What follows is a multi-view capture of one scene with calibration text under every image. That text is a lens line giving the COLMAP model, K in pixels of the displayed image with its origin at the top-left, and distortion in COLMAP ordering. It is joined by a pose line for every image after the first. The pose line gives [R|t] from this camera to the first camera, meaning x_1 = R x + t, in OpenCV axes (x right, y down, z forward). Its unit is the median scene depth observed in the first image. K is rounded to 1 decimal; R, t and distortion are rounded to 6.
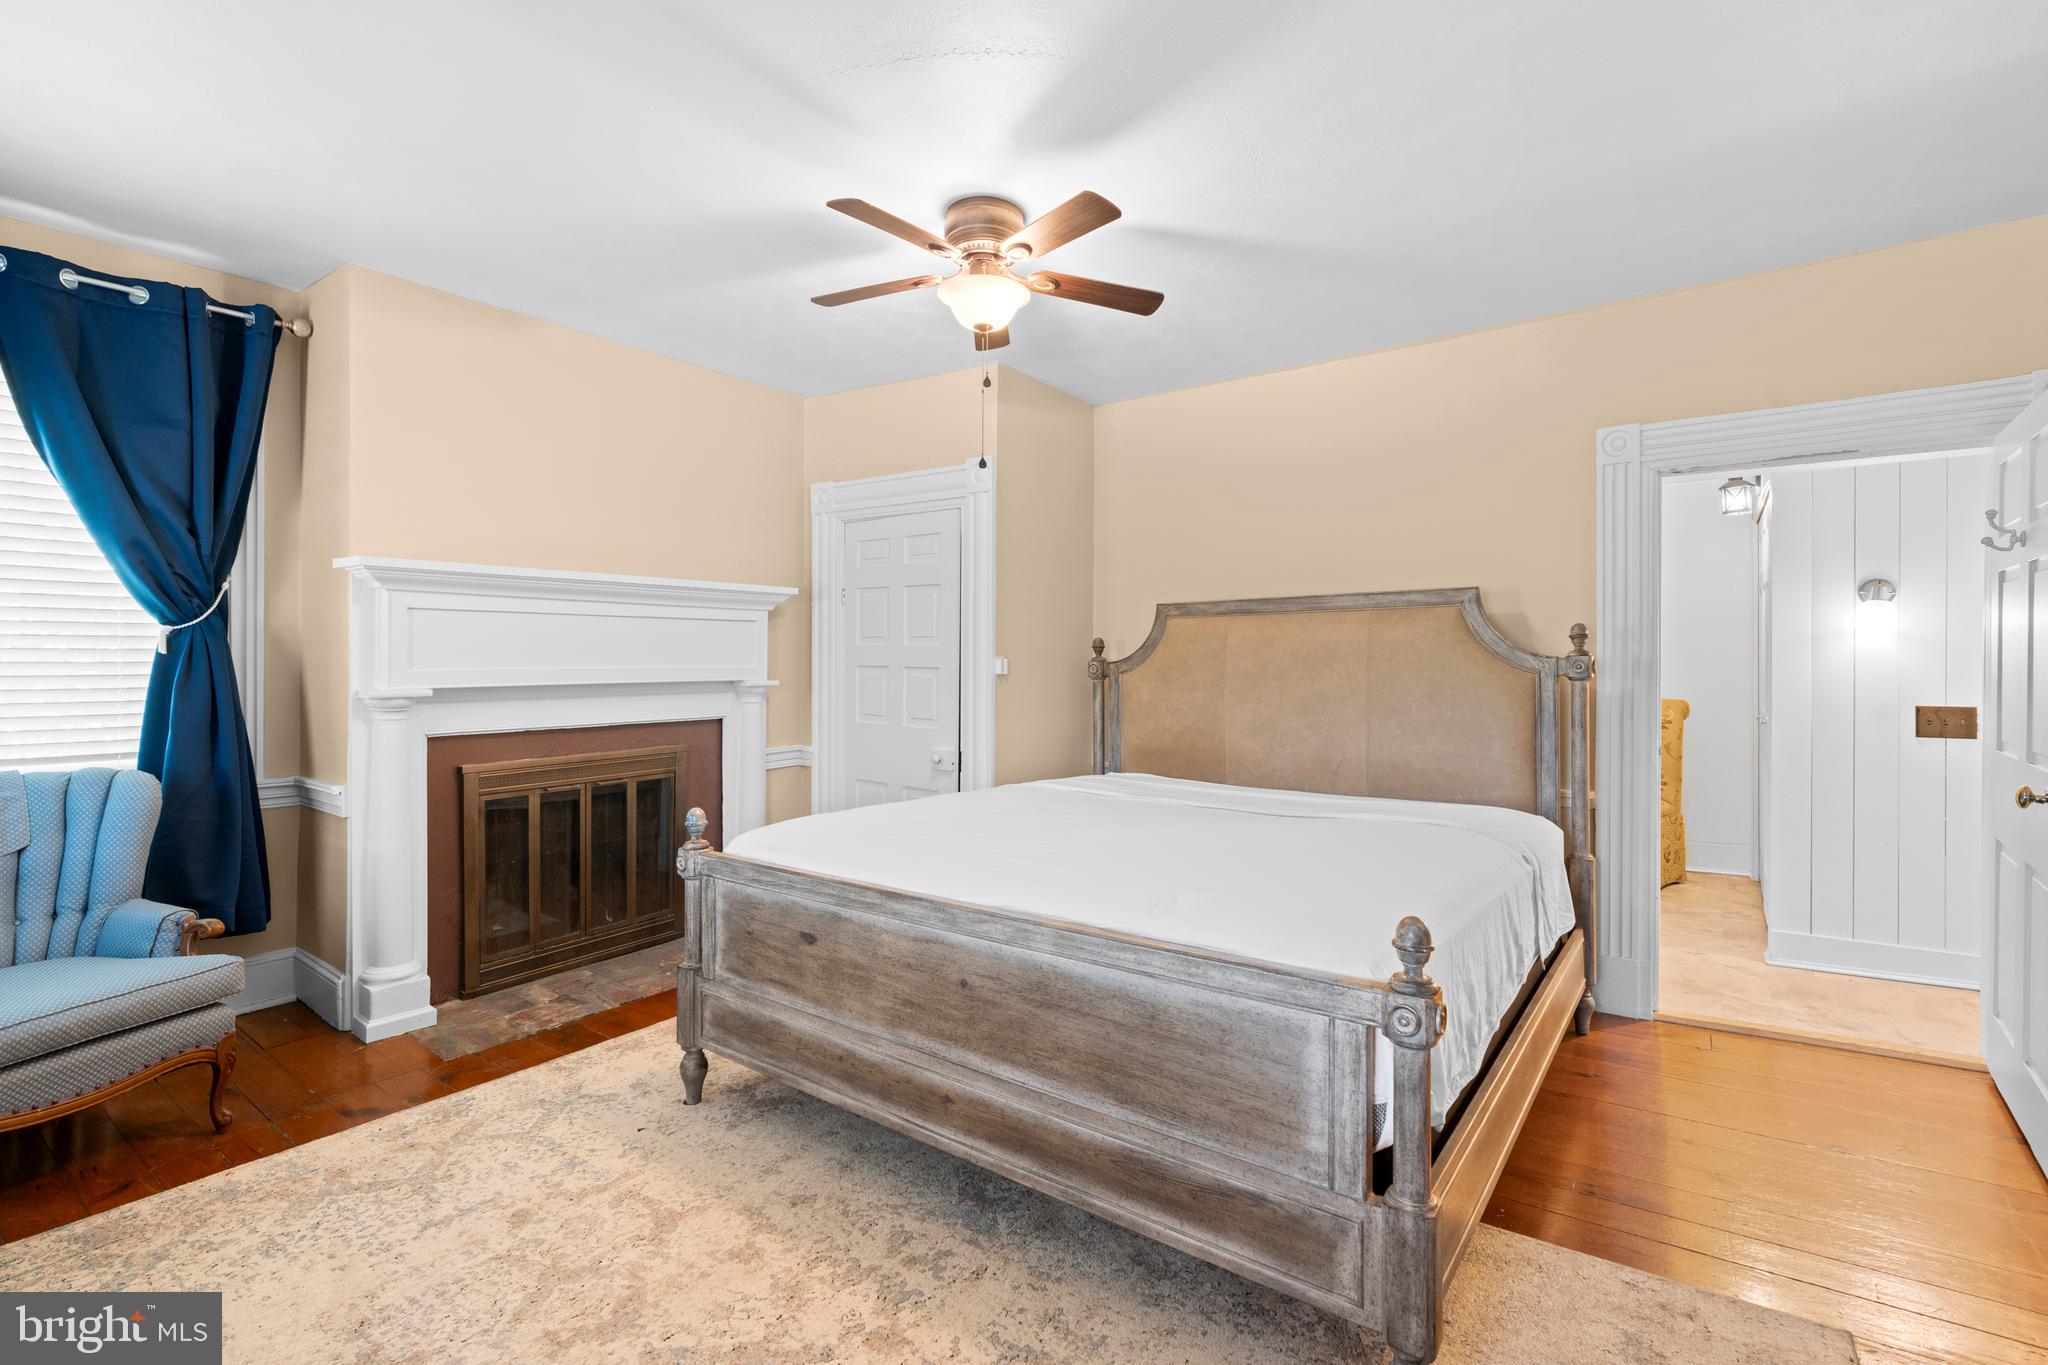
lens RADIAL K [[930.3, 0, 1031.2], [0, 930.3, 648.2], [0, 0, 1]] dist [-0.004354, 0.000666]
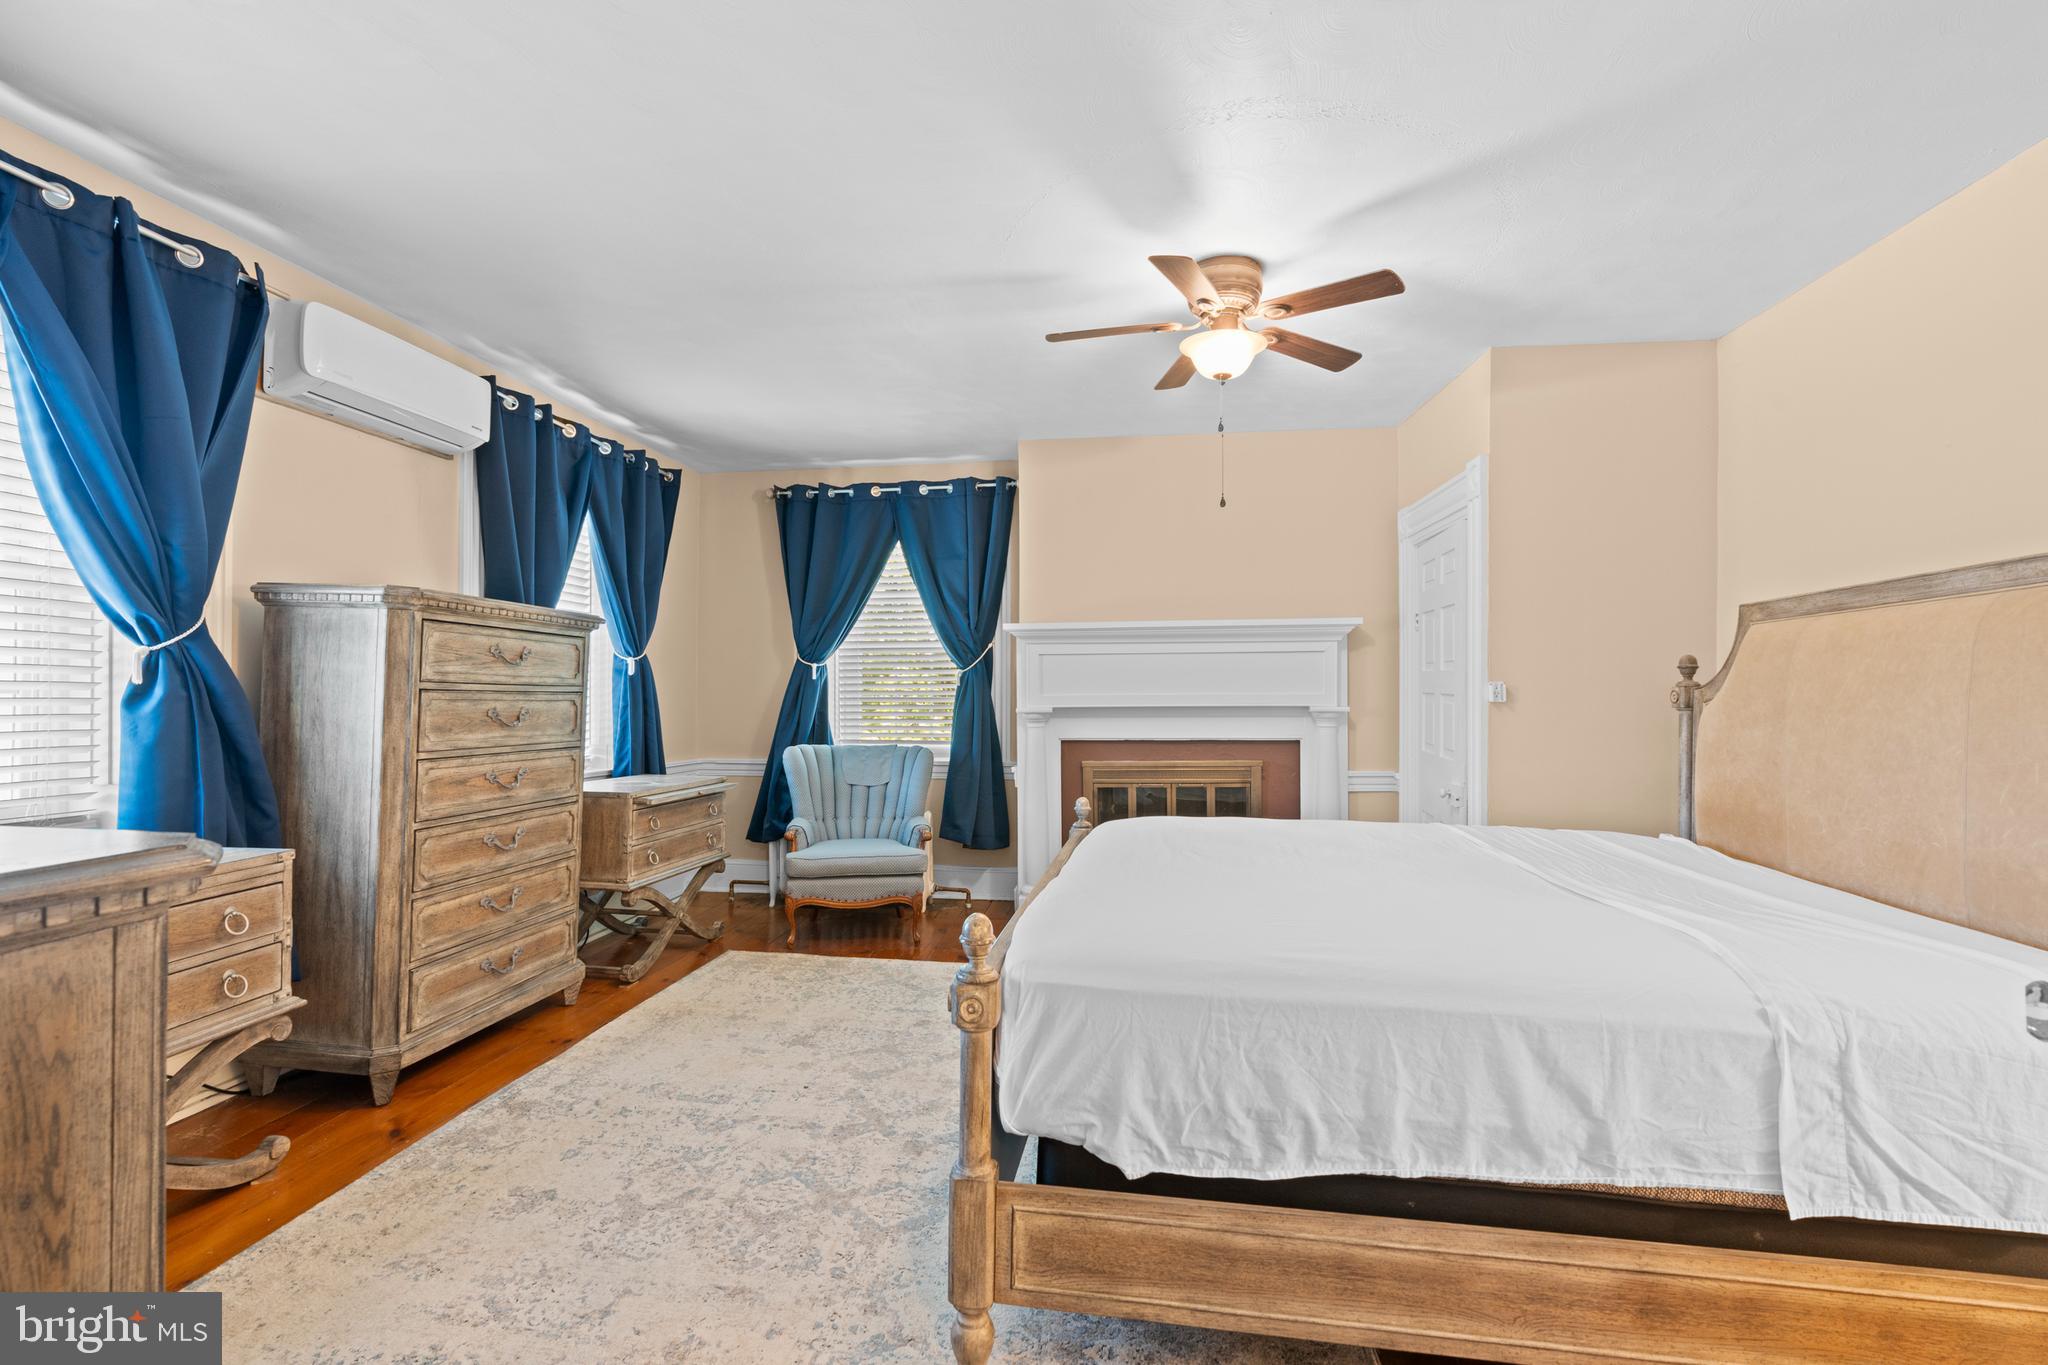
lens RADIAL K [[934.0, 0, 1032.6], [0, 934.0, 677.6], [0, 0, 1]] dist [-0.014353, 0.008307]
pose [[0.473063, -0.014951, -0.880902, 0.656521], [0.015688, 0.999840, -0.008545, 0.007063], [0.880889, -0.009777, 0.473222, 0.247771]]
